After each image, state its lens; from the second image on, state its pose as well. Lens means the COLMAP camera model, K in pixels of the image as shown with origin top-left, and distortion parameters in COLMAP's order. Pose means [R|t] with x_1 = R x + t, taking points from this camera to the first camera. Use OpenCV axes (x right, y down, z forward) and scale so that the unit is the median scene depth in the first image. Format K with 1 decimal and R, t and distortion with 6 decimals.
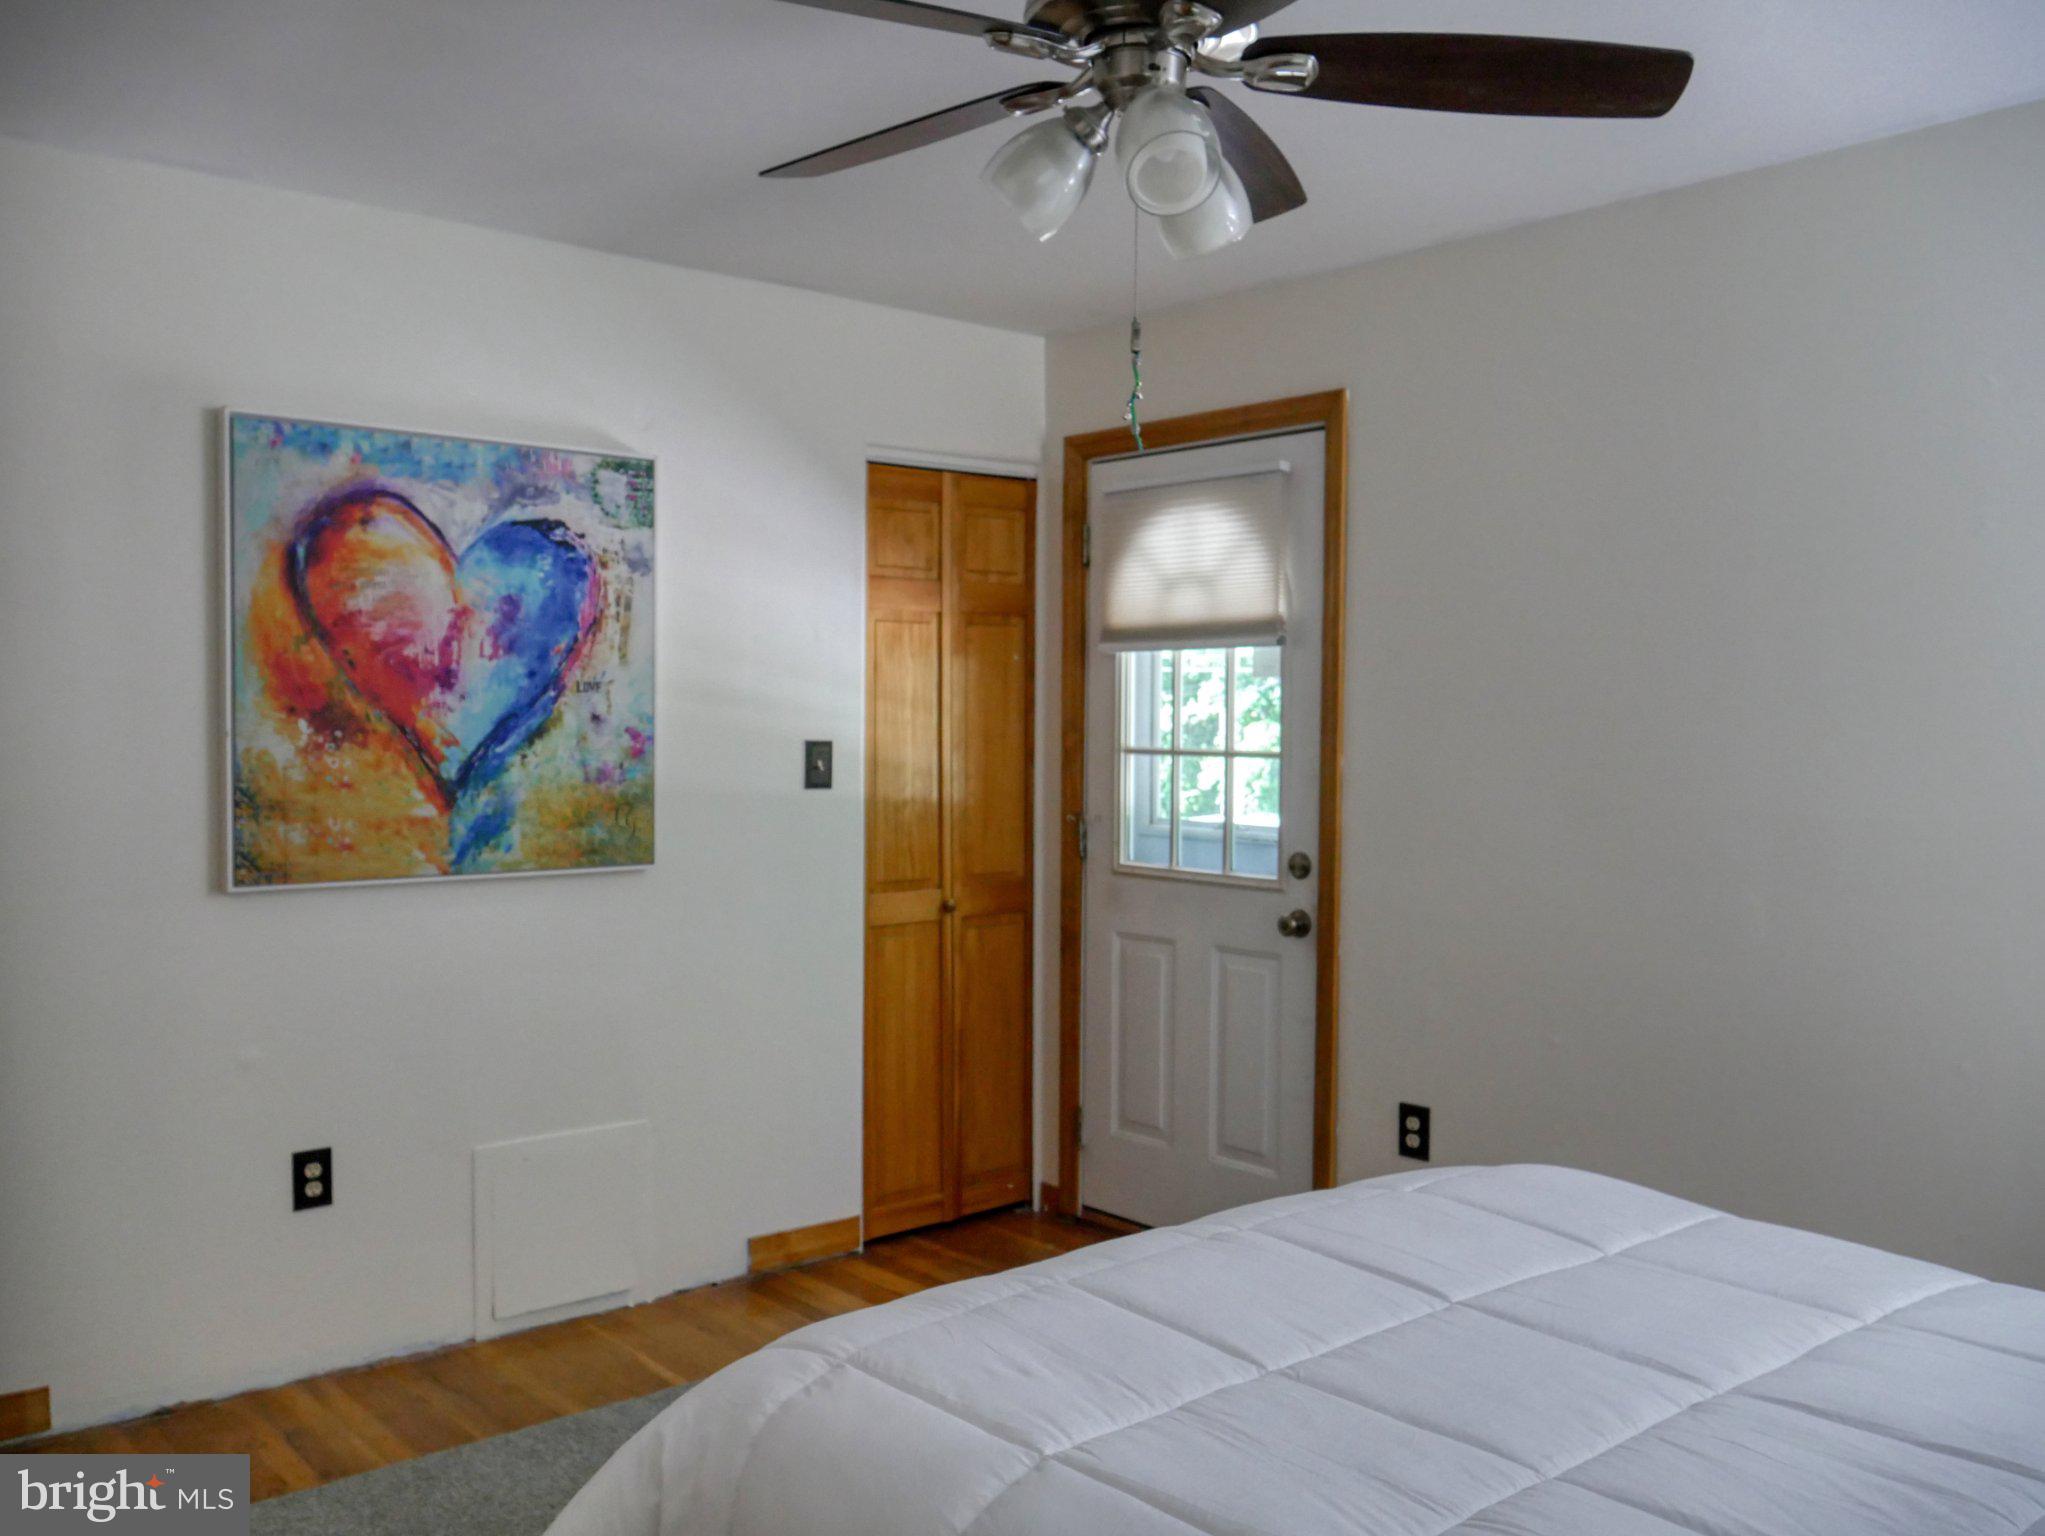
lens RADIAL K [[1794.4, 0, 1016.0], [0, 1794.4, 764.0], [0, 0, 1]] dist [-0.020469, 0.001828]
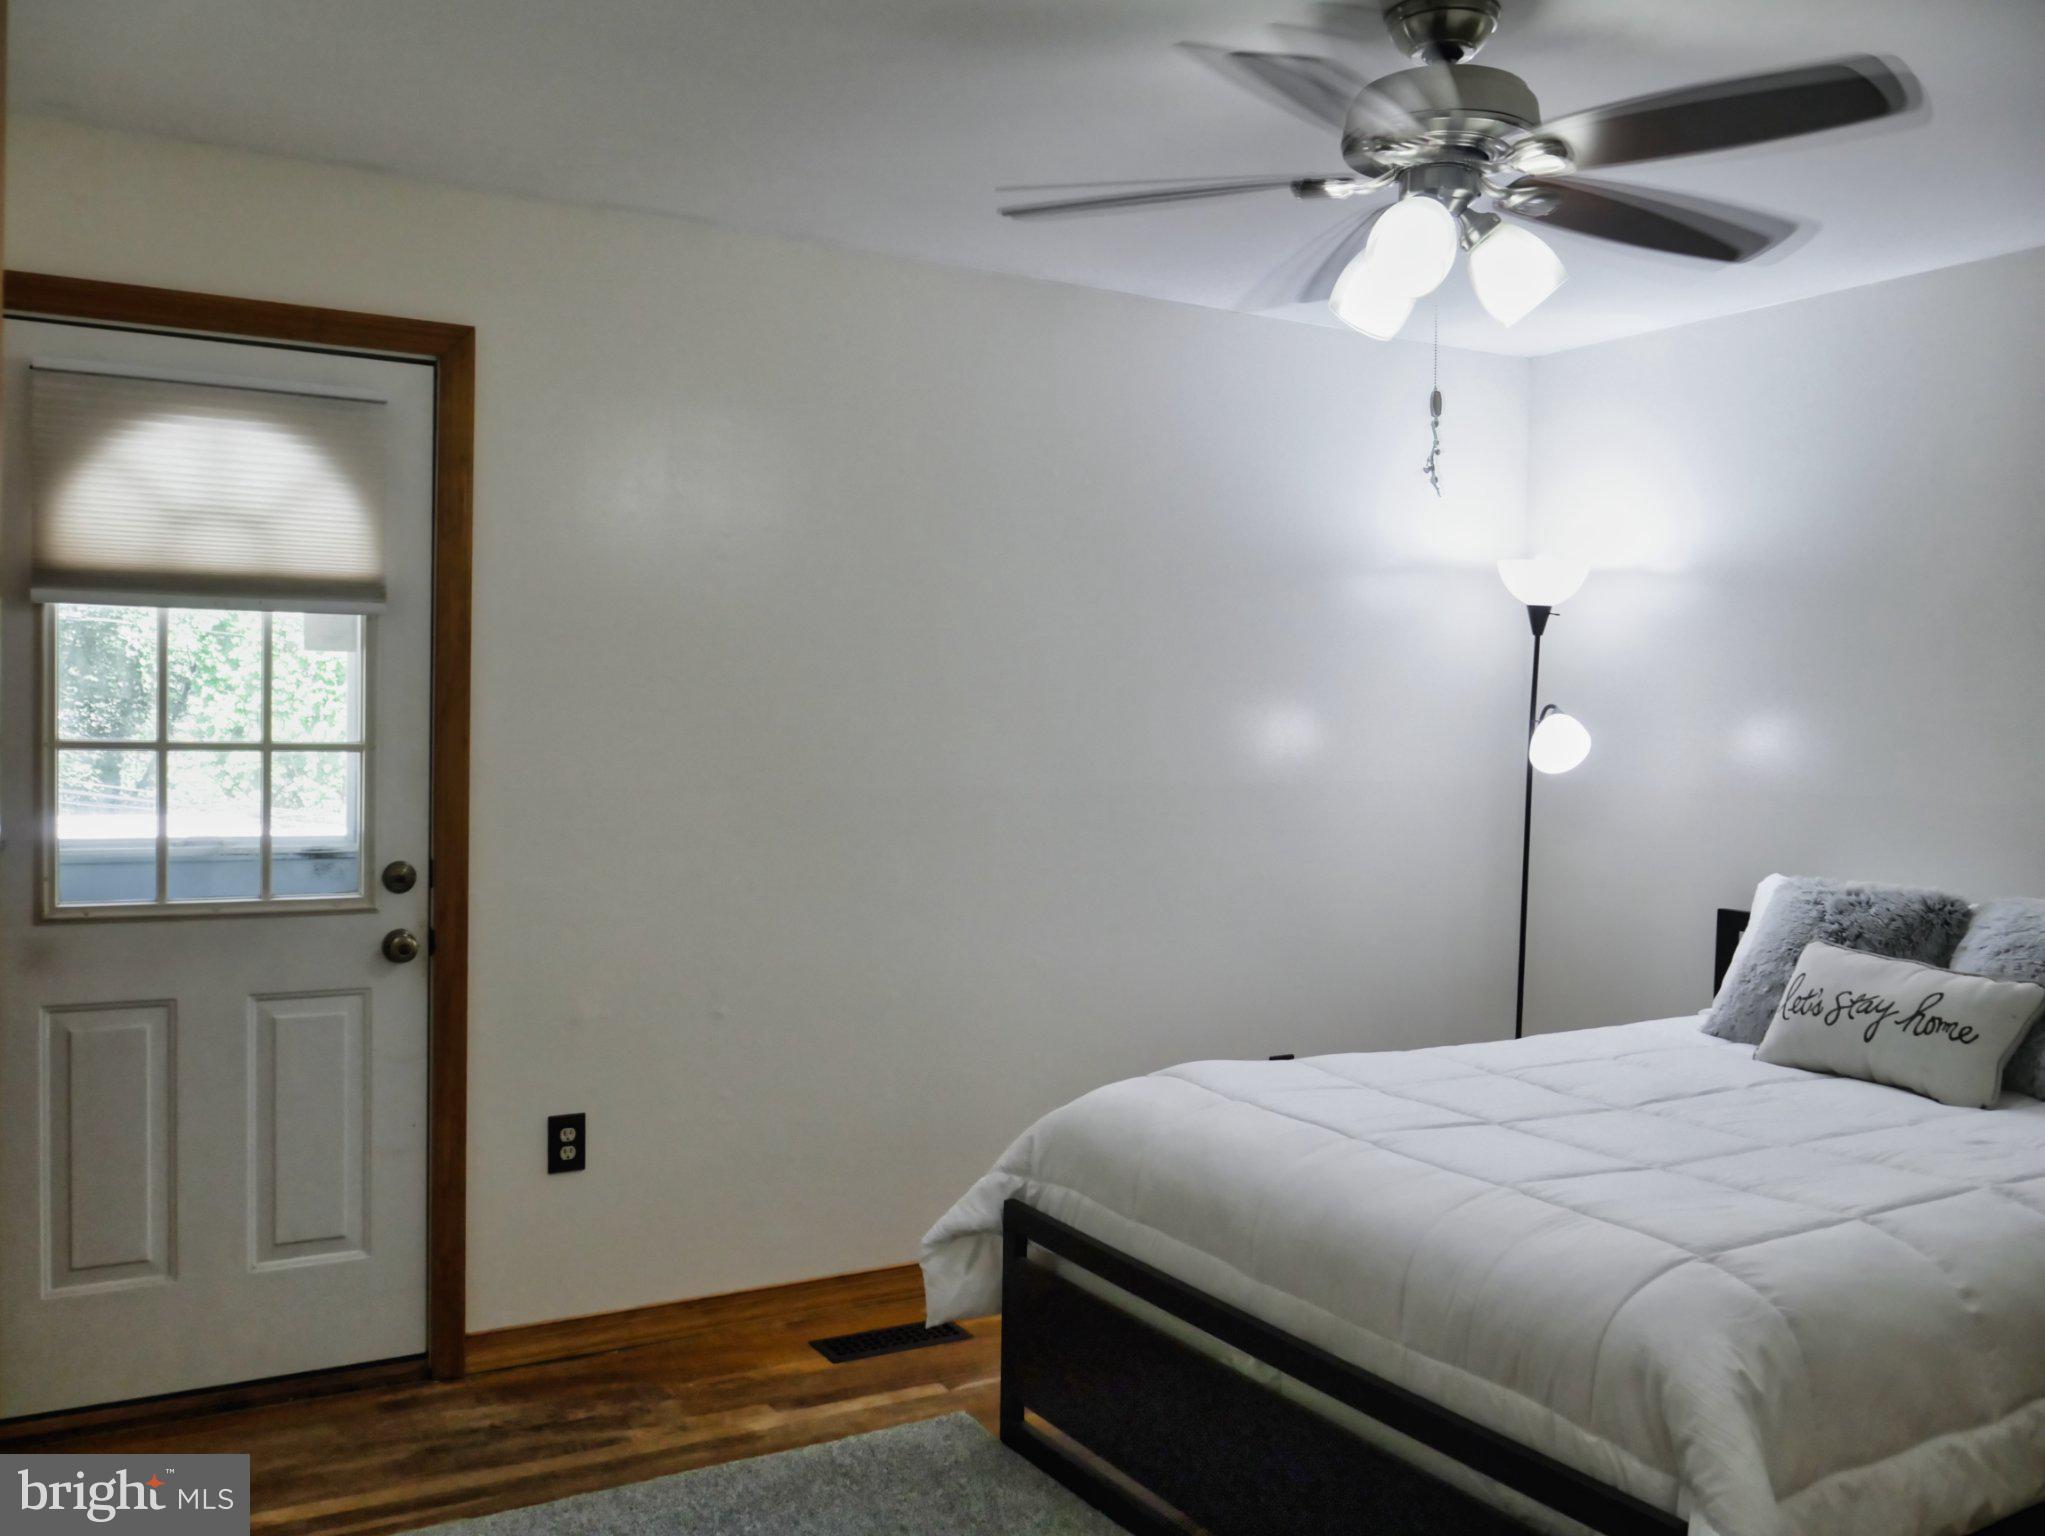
lens RADIAL K [[1794.4, 0, 1013.4], [0, 1794.4, 774.0], [0, 0, 1]] dist [-0.020469, 0.001828]
pose [[0.158930, -0.037516, 0.986577, -0.600902], [0.007908, 0.999294, 0.036726, -0.019861], [-0.987258, 0.001965, 0.159114, 0.558570]]
